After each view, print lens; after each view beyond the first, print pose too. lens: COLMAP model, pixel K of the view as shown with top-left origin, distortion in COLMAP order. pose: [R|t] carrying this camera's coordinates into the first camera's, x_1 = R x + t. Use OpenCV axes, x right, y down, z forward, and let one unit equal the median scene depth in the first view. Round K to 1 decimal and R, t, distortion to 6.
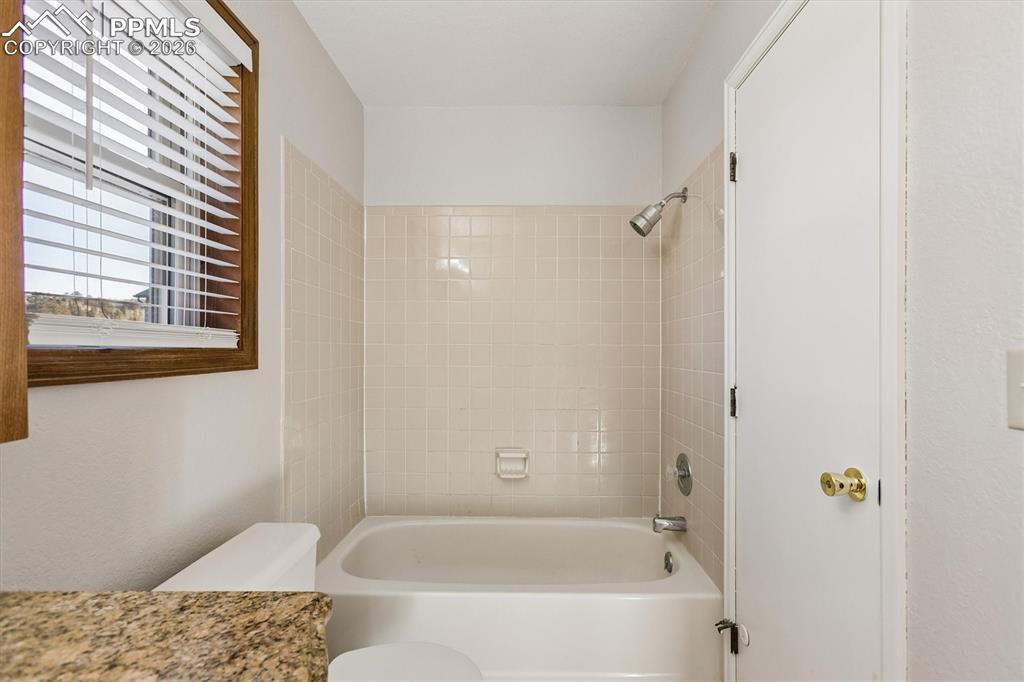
lens RADIAL K [[466.1, 0, 517.1], [0, 466.1, 351.1], [0, 0, 1]] dist [0.000832, 0.006075]
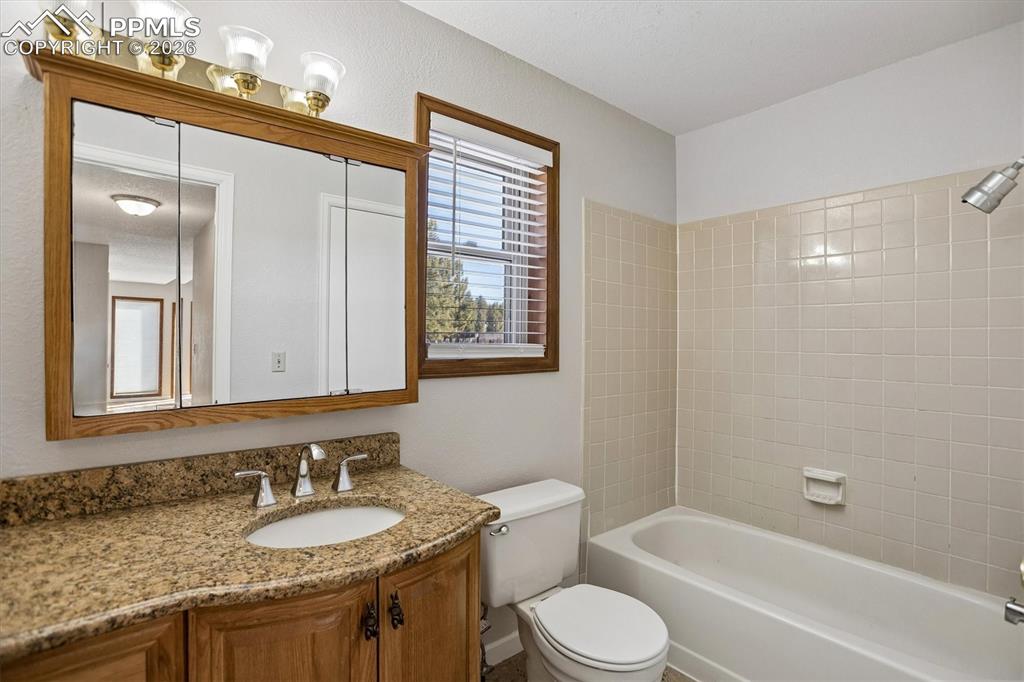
lens RADIAL K [[488.5, 0, 519.8], [0, 488.5, 351.3], [0, 0, 1]] dist [-0.059708, 0.025273]
pose [[0.660376, 0.021085, -0.750639, 0.489702], [-0.009818, 0.999763, 0.019445, -0.051769], [0.750871, -0.005471, 0.660427, -0.070107]]
